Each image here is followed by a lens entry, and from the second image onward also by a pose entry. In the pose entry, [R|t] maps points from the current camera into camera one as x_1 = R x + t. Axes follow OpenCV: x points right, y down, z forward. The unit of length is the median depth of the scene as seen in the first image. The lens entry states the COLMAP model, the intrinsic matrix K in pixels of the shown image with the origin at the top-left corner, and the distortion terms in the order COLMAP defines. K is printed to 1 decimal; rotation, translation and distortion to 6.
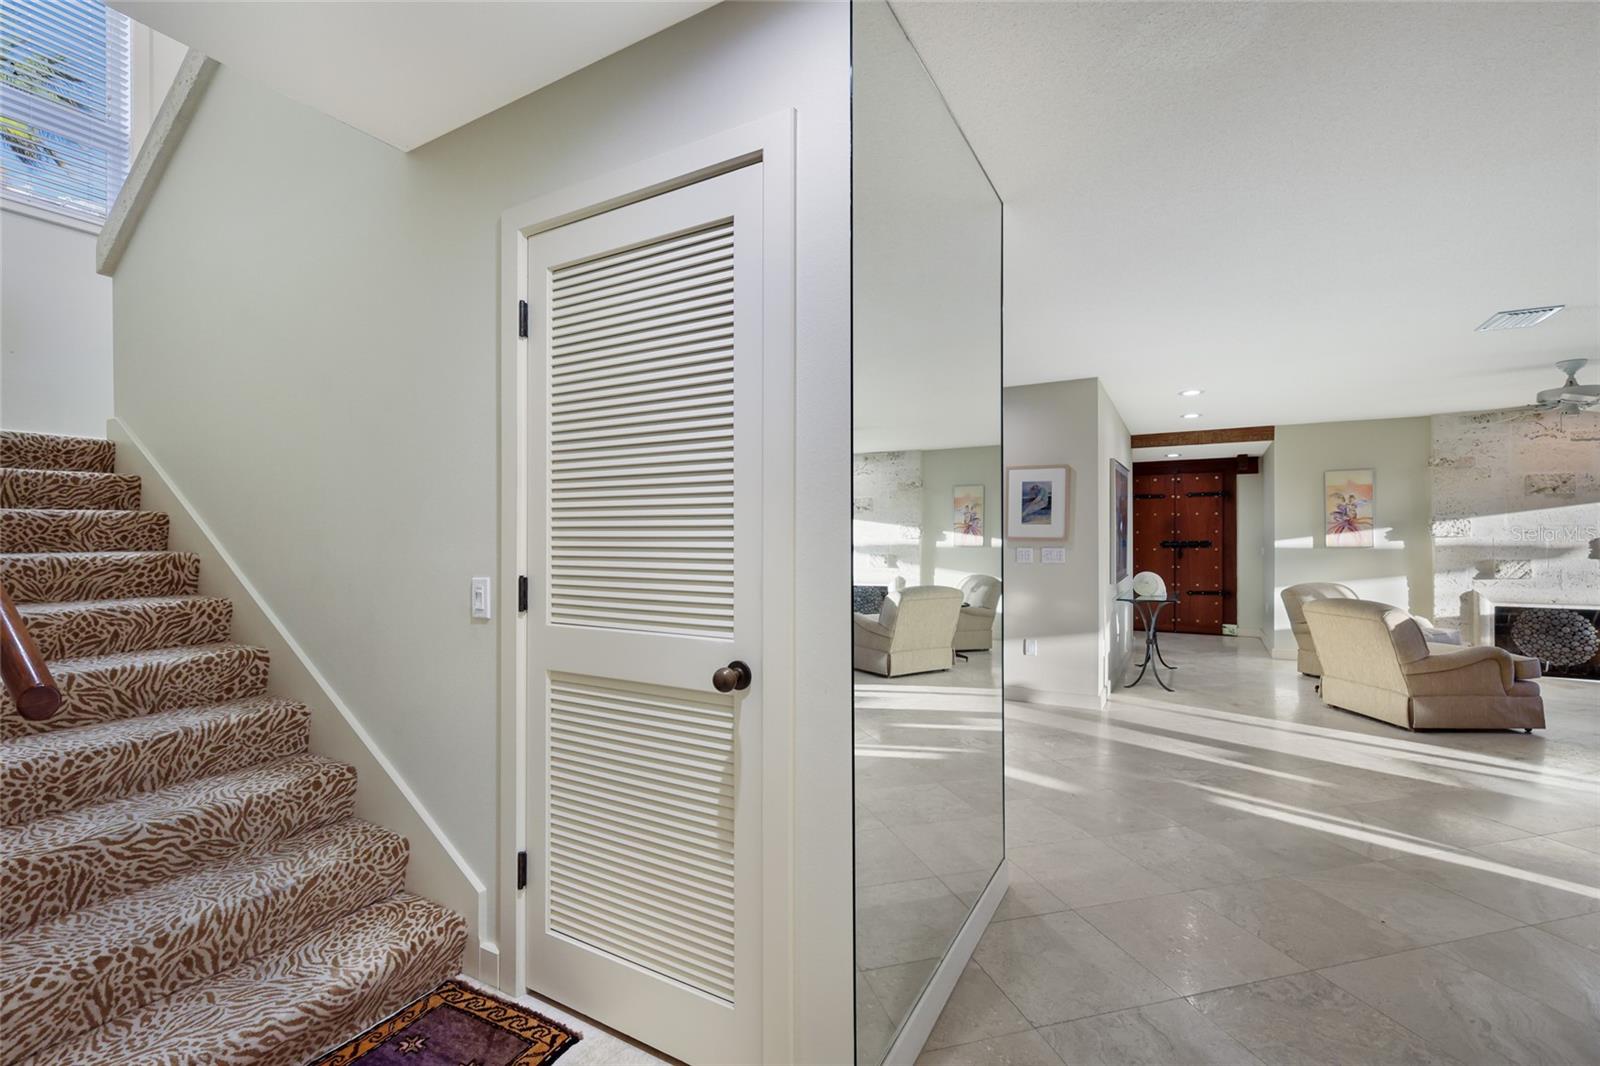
lens RADIAL K [[696.2, 0, 807.4], [0, 696.2, 540.4], [0, 0, 1]] dist [0.000405, 0.000169]
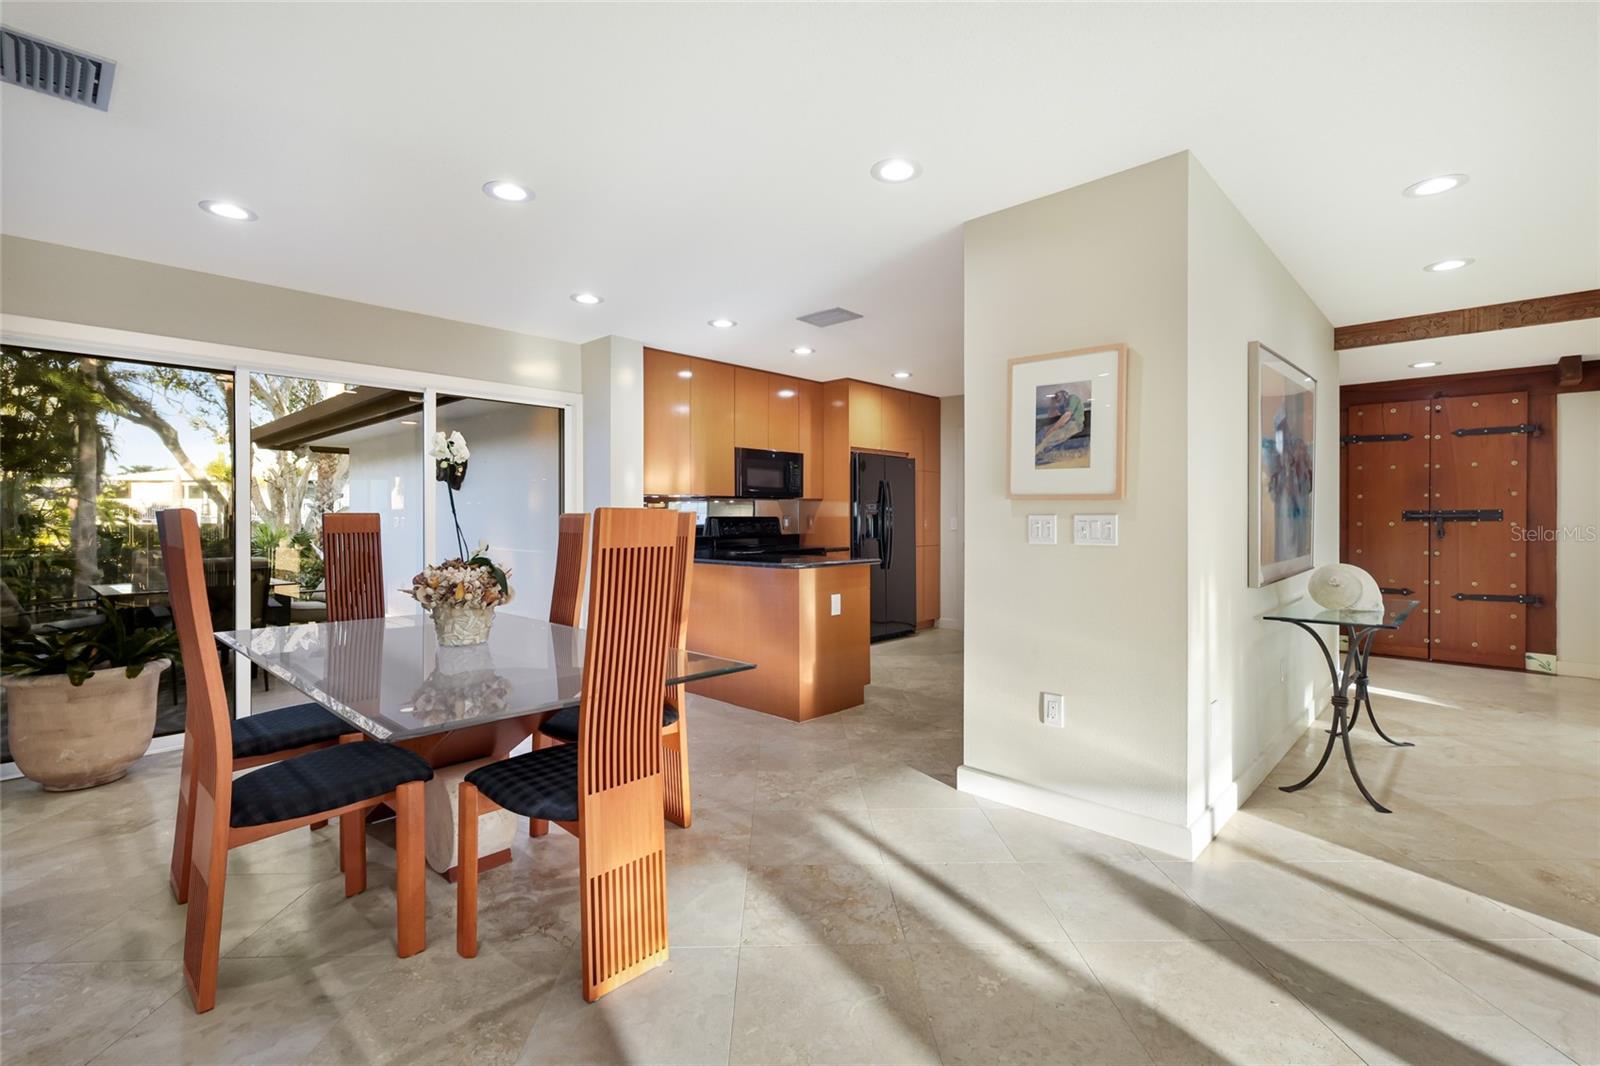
lens RADIAL K [[733.8, 0, 794.9], [0, 733.8, 524.3], [0, 0, 1]] dist [0.006125, 0.000329]
pose [[0.968355, 0.000126, -0.249576, 0.180107], [0.001784, 0.999971, 0.007424, 0.008713], [0.249569, -0.007634, 0.968327, 0.284915]]
